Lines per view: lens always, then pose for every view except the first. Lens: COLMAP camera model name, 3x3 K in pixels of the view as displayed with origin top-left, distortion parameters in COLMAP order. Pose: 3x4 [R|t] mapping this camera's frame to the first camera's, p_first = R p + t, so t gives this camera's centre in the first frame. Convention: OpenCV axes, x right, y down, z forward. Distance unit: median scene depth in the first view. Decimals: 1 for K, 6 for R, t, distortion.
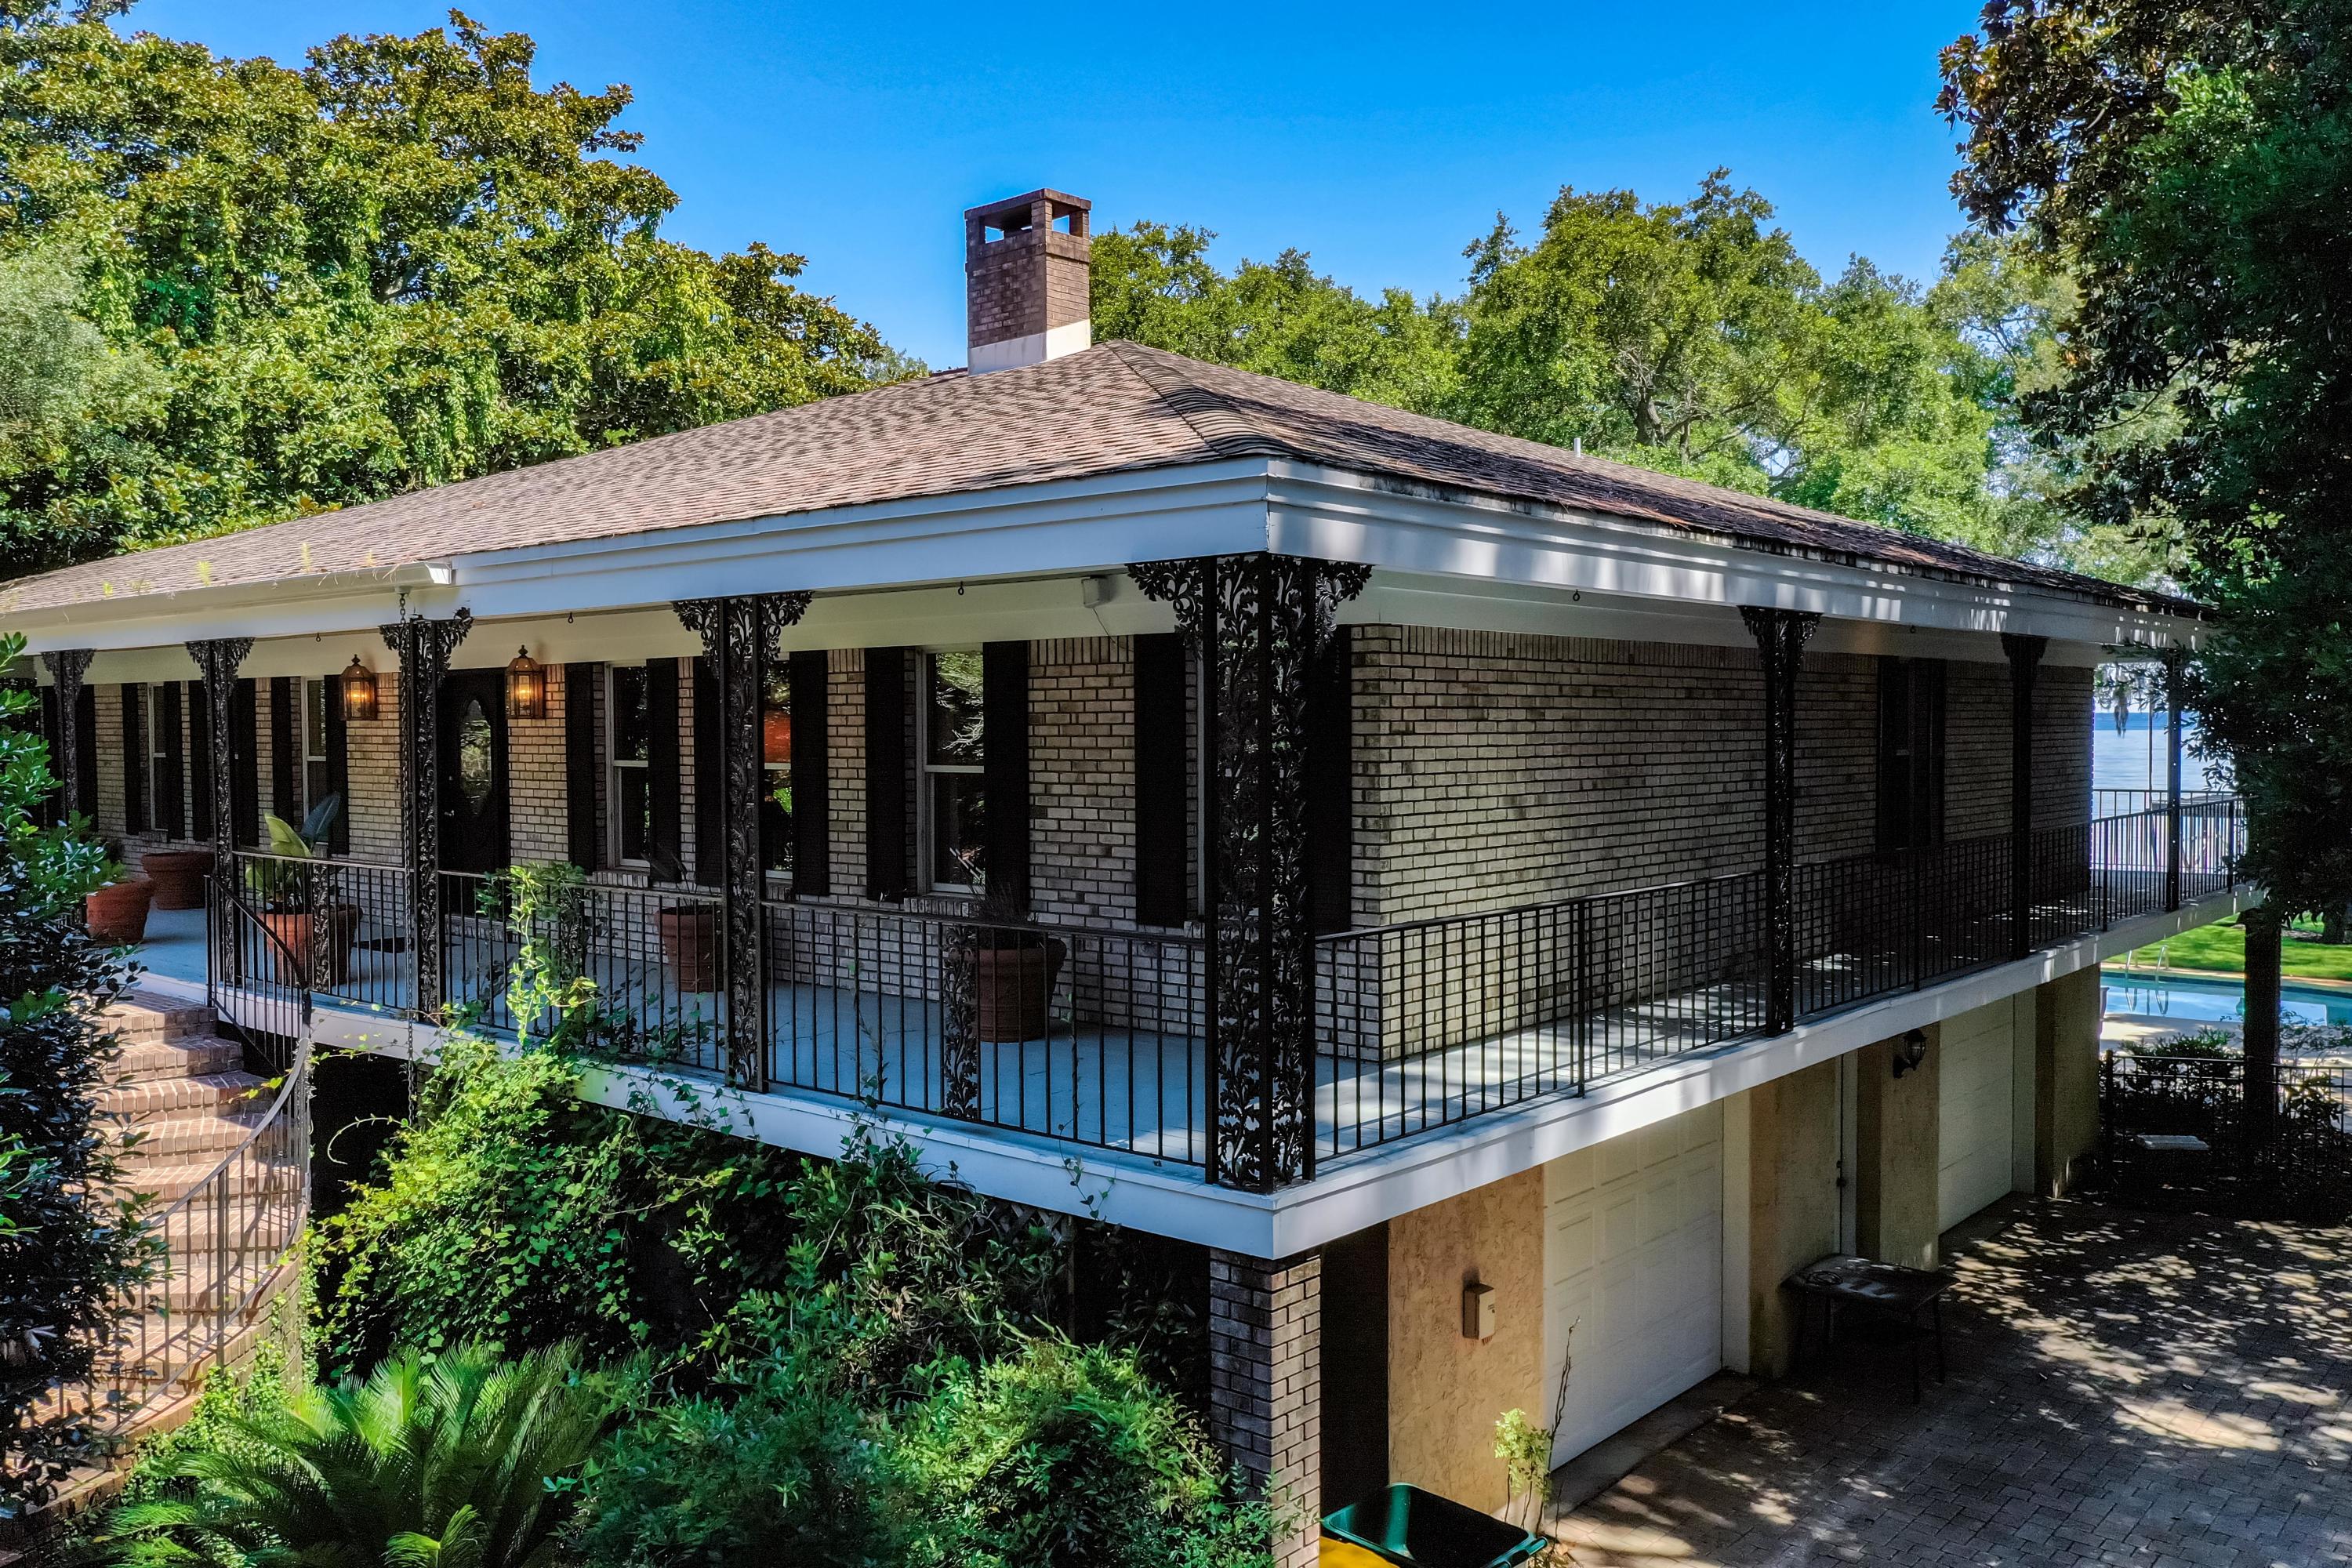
lens RADIAL K [[1895.7, 0, 1151.7], [0, 1895.7, 780.6], [0, 0, 1]] dist [0.025952, 0.014020]
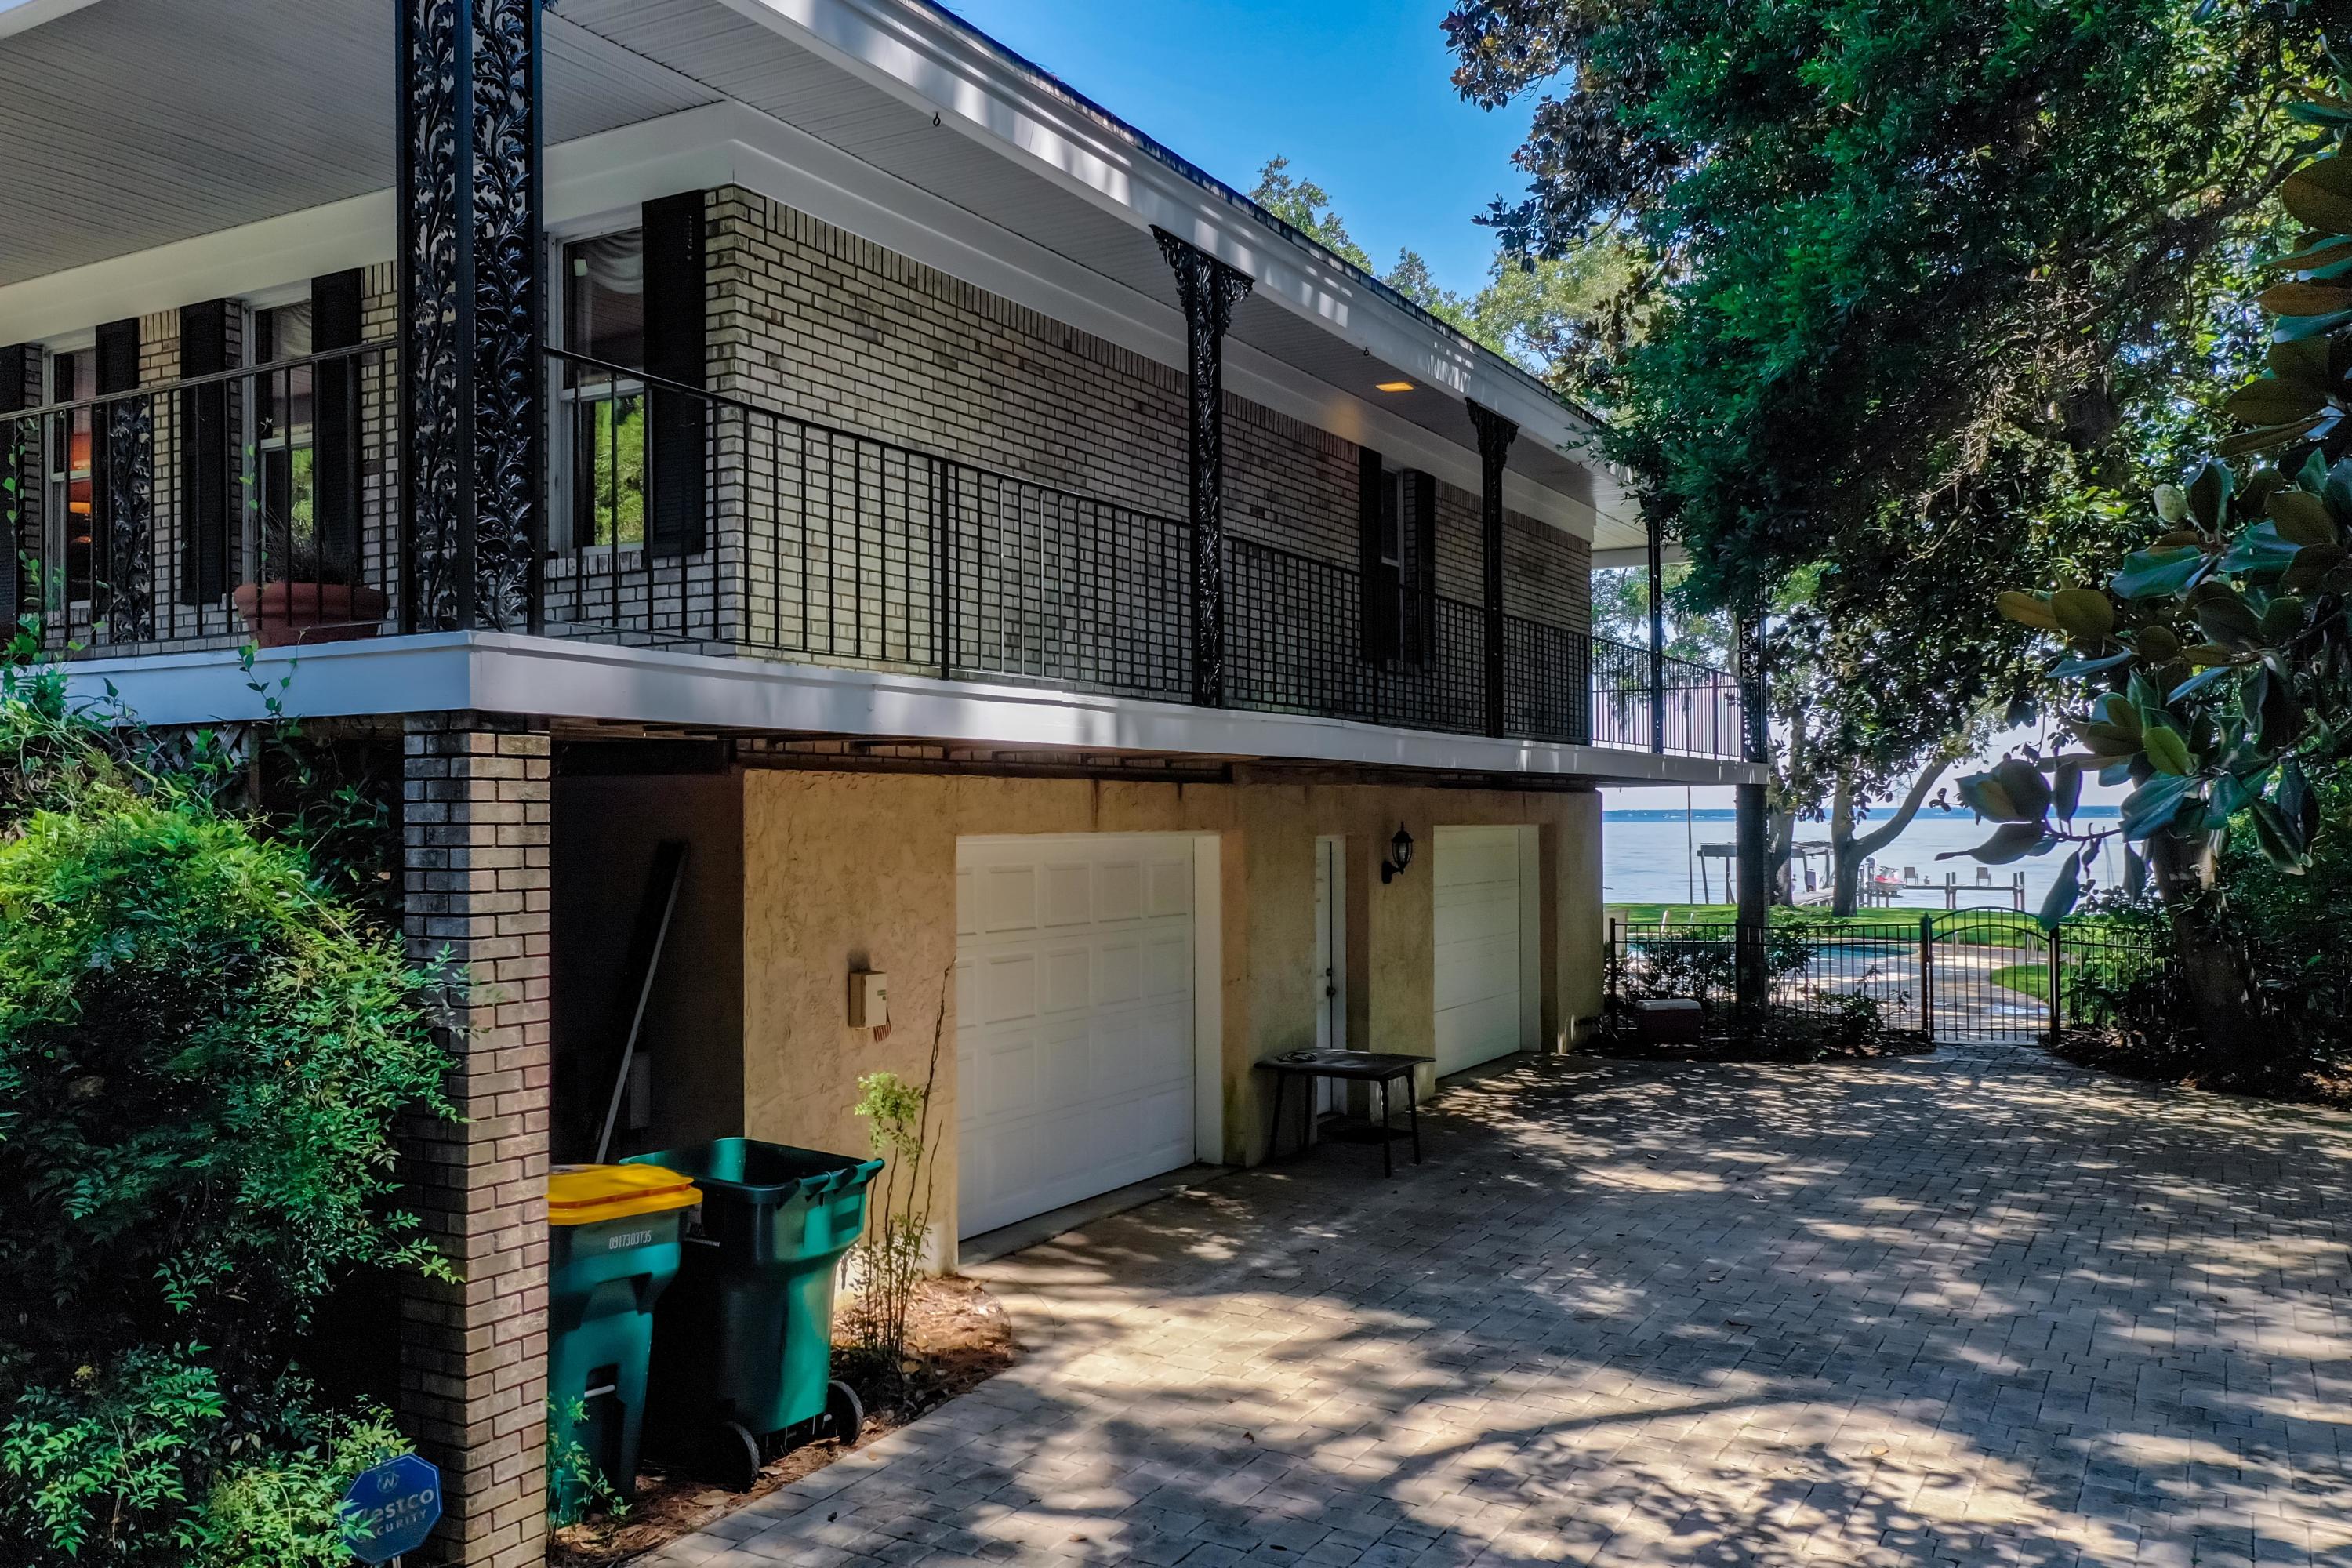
lens RADIAL K [[1895.7, 0, 1151.7], [0, 1895.7, 780.6], [0, 0, 1]] dist [0.025952, 0.014020]
pose [[0.981660, 0.002404, 0.190626, 0.107628], [0.007482, 0.998664, -0.051124, 0.180680], [-0.190495, 0.051612, 0.980331, 0.086572]]
